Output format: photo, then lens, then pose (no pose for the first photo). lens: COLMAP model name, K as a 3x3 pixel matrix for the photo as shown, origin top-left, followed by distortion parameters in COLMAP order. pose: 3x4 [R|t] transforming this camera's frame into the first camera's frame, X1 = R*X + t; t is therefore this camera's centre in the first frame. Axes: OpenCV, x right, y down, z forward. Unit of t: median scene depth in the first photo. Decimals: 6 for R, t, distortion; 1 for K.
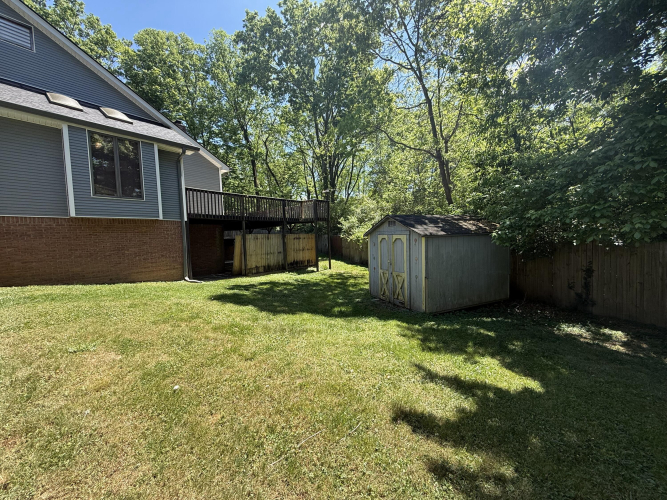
lens RADIAL K [[266.1, 0, 333.5], [0, 266.1, 250.0], [0, 0, 1]] dist [0.001164, 0.000238]
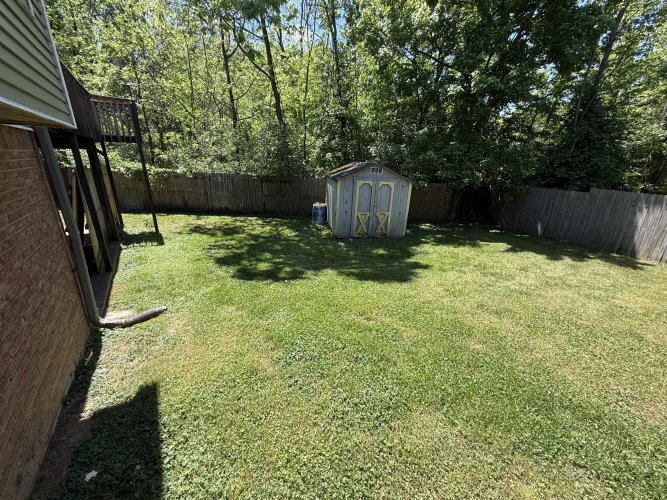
lens RADIAL K [[266.1, 0, 333.5], [0, 266.1, 250.0], [0, 0, 1]] dist [0.001164, 0.000238]
pose [[0.302364, -0.275994, 0.912362, -1.375020], [0.017577, 0.958616, 0.284160, -0.142476], [-0.953031, -0.069883, 0.294702, 1.111035]]
